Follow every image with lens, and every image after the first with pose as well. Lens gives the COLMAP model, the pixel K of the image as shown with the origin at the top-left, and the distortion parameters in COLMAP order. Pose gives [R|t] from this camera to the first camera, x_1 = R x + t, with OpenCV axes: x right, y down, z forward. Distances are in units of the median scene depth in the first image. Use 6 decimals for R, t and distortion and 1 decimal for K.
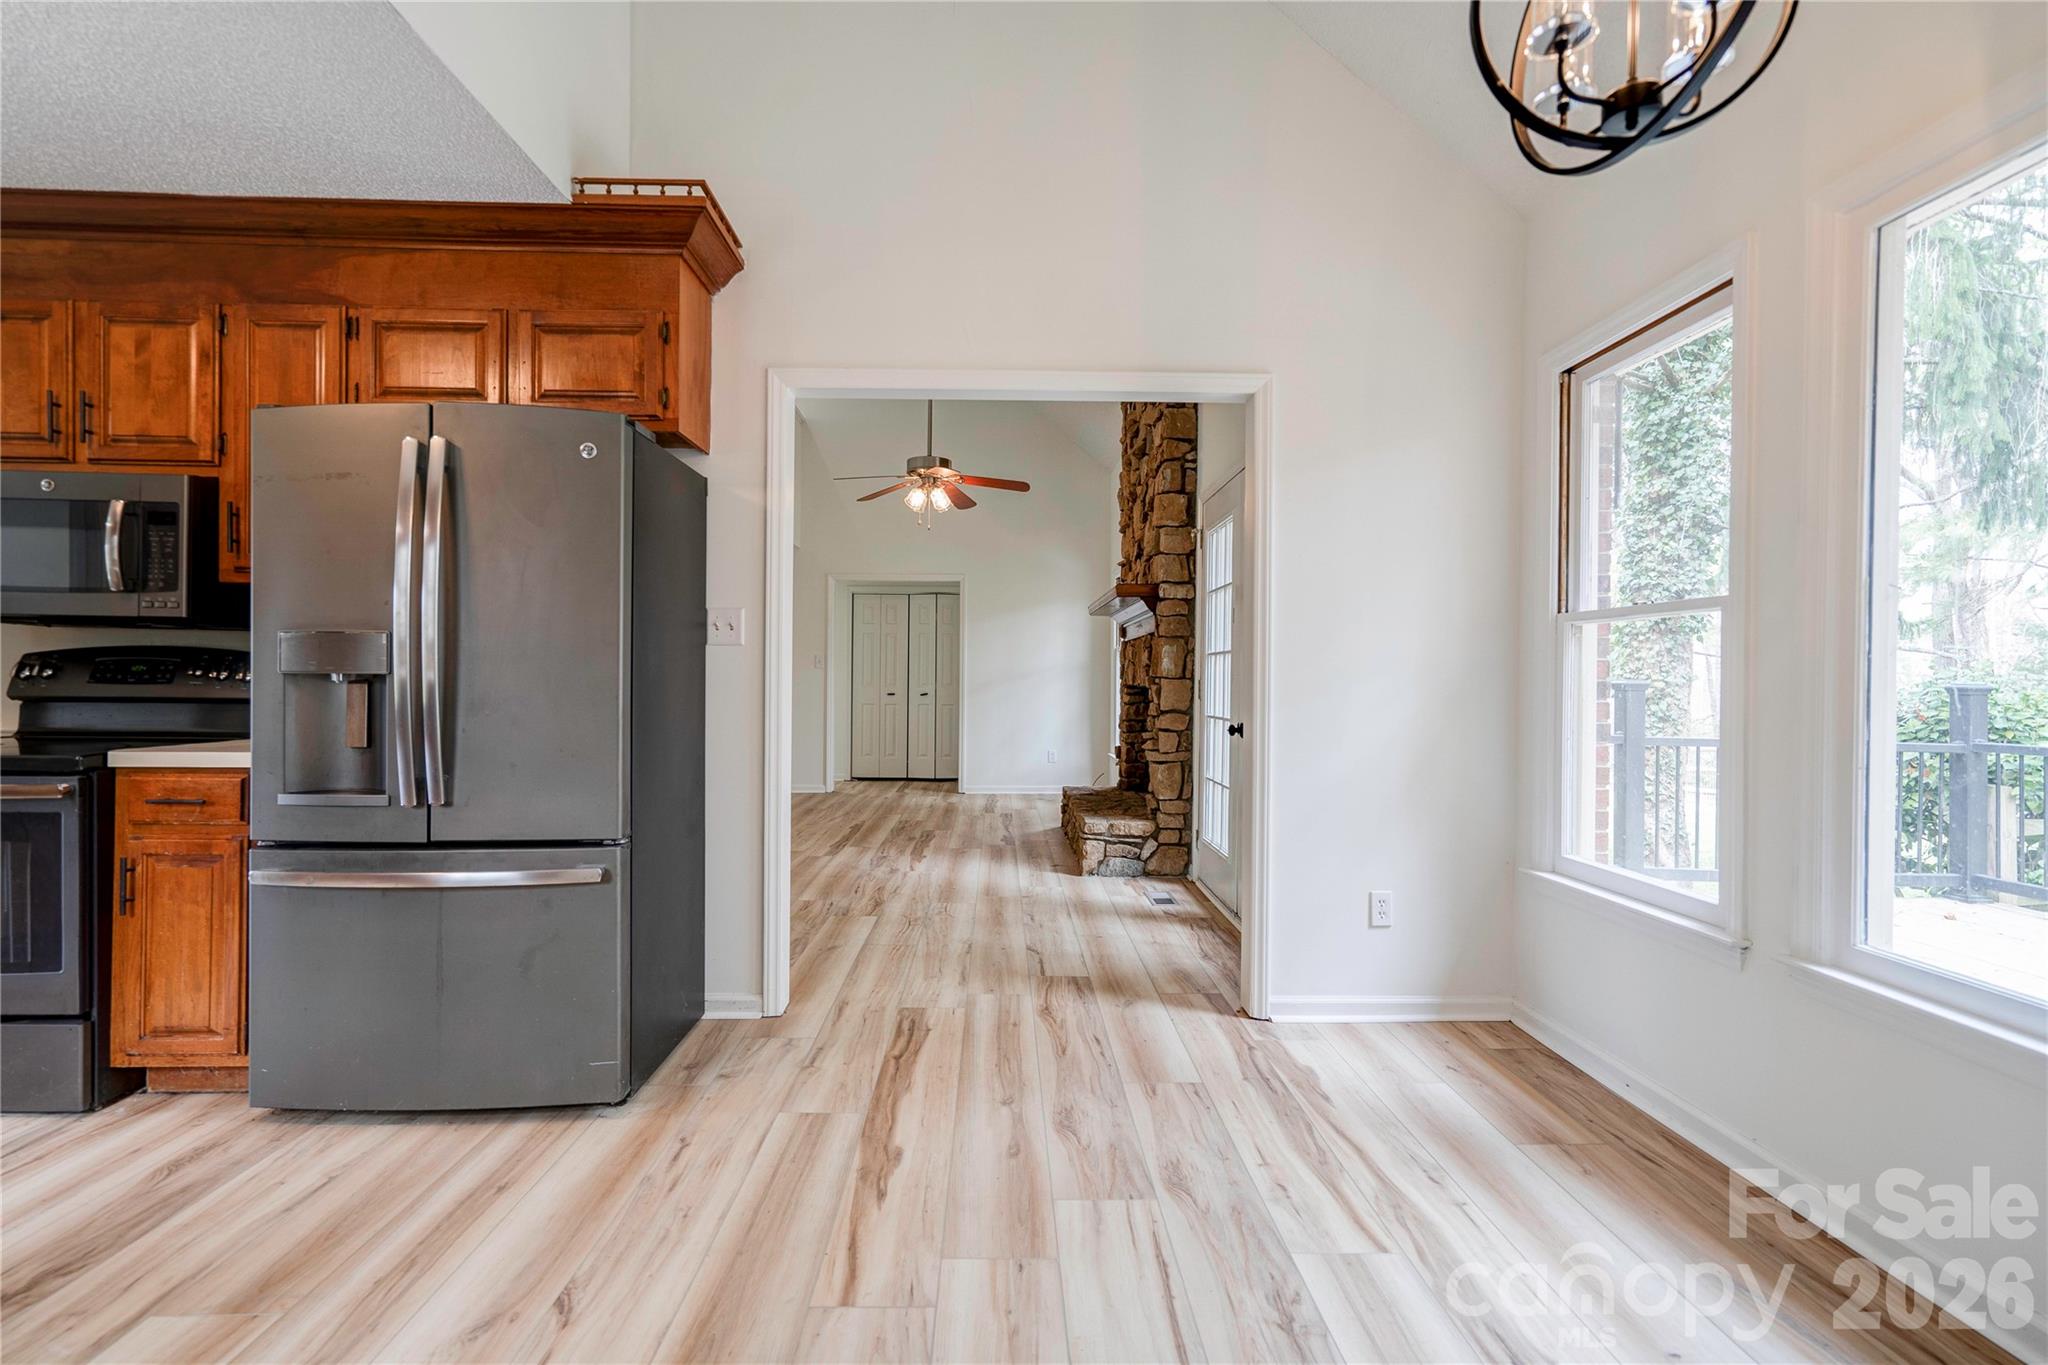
lens RADIAL K [[930.3, 0, 1020.0], [0, 930.3, 683.4], [0, 0, 1]] dist [-0.001726, 0.007220]
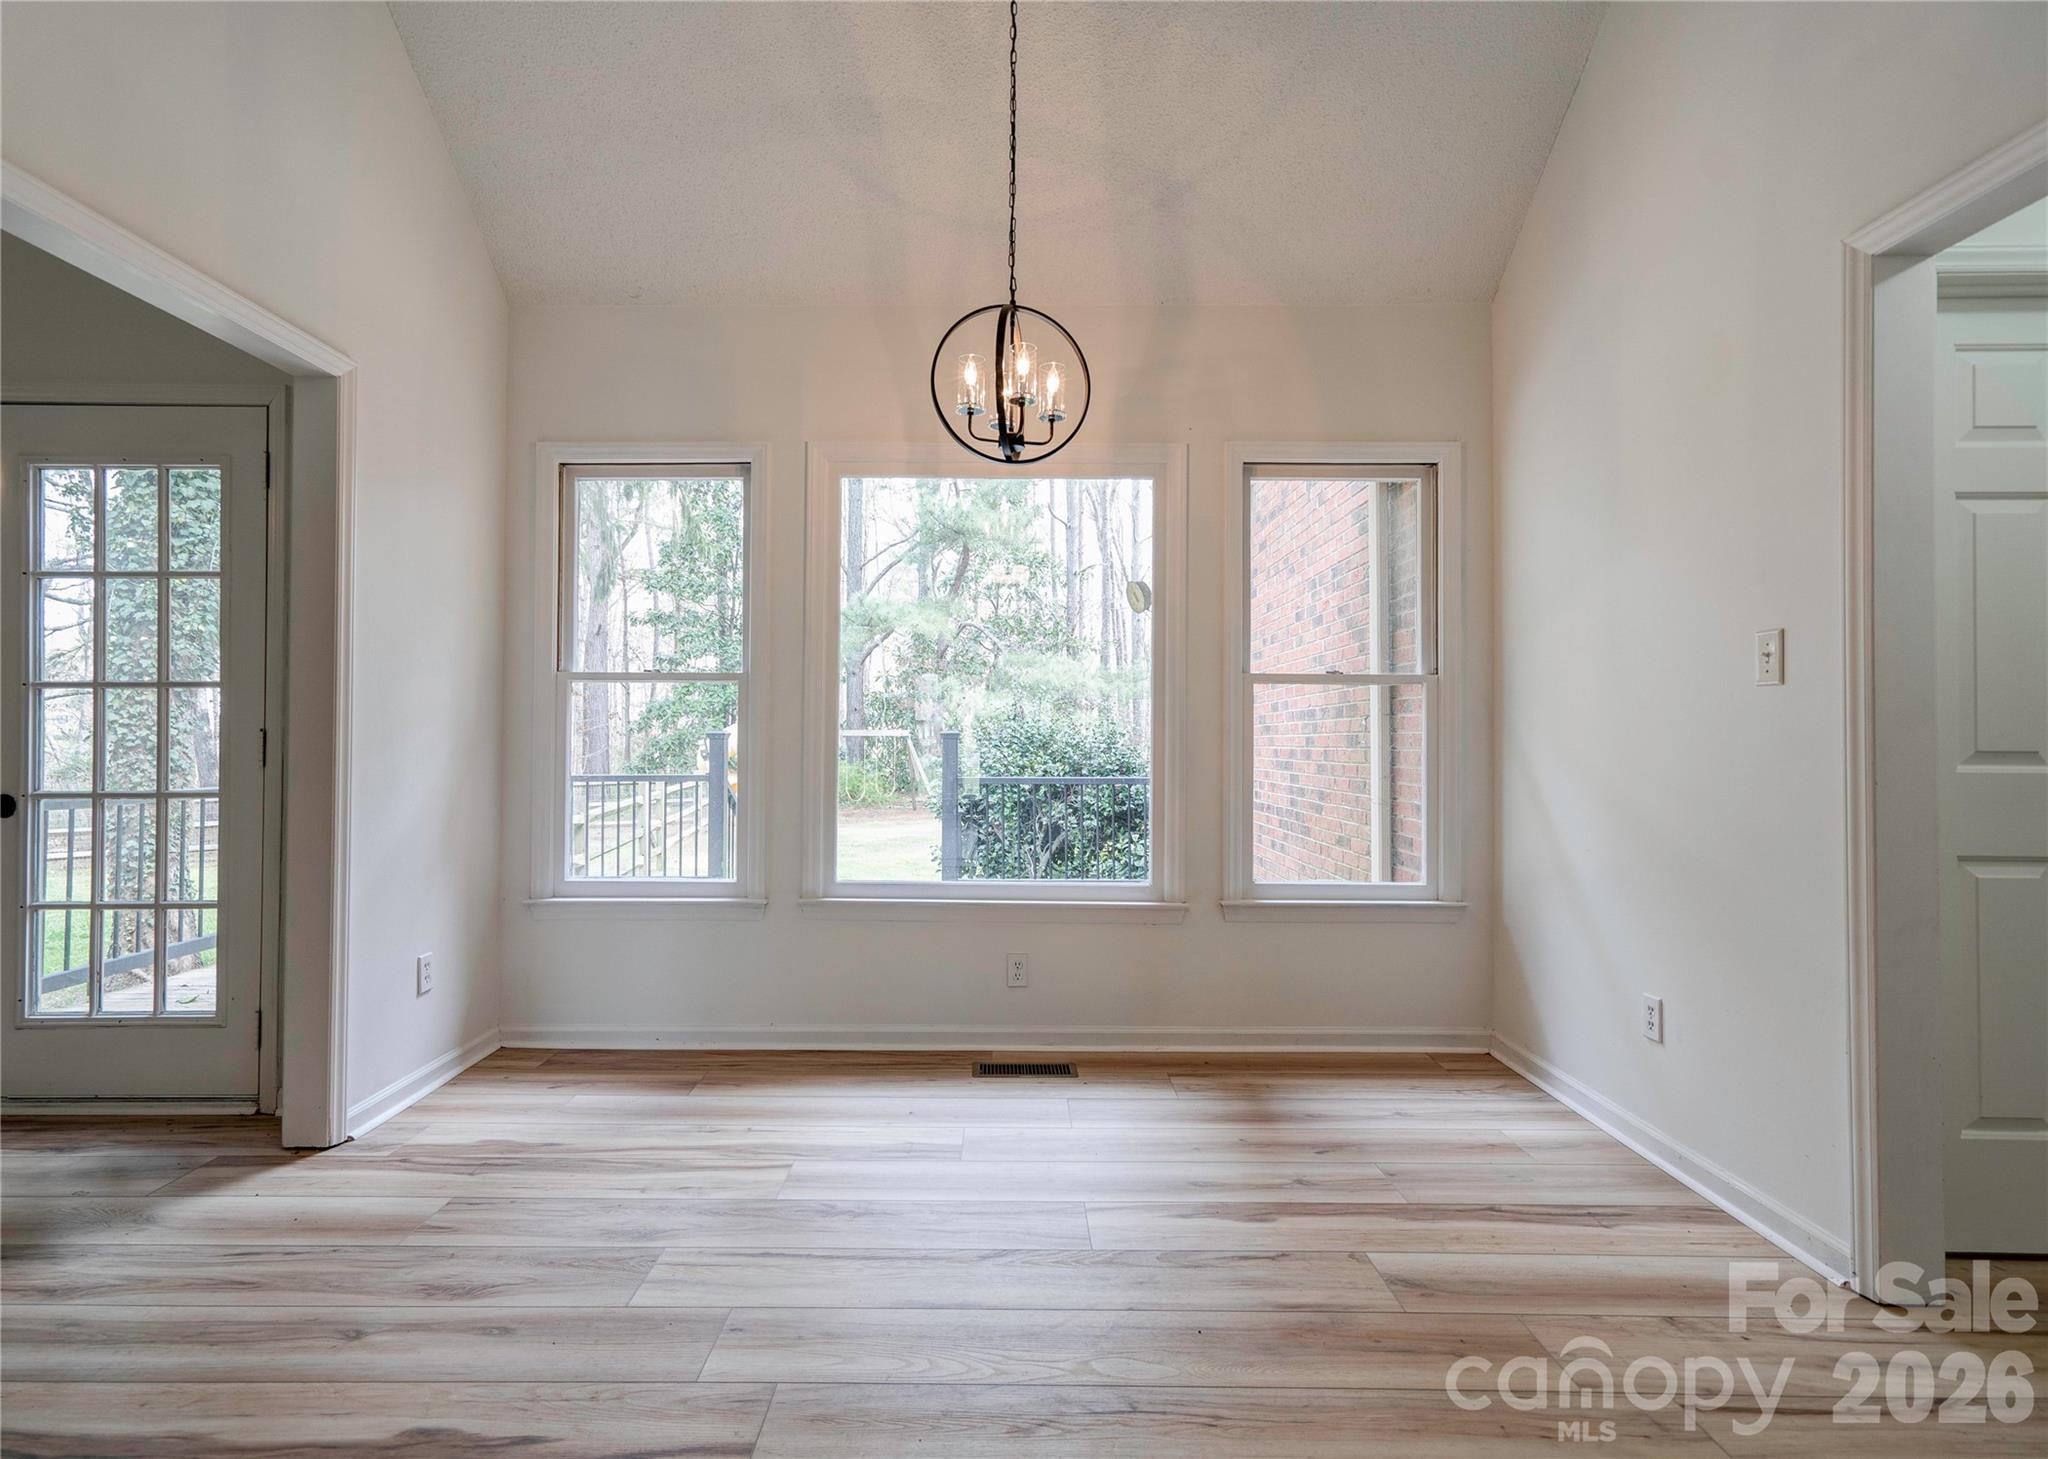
lens RADIAL K [[991.7, 0, 997.3], [0, 991.7, 731.0], [0, 0, 1]] dist [0.001802, 0.001034]
pose [[0.029227, -0.002219, 0.999570, -0.690921], [0.001273, 0.999997, 0.002182, -0.002536], [-0.999572, 0.001208, 0.029230, 0.462377]]
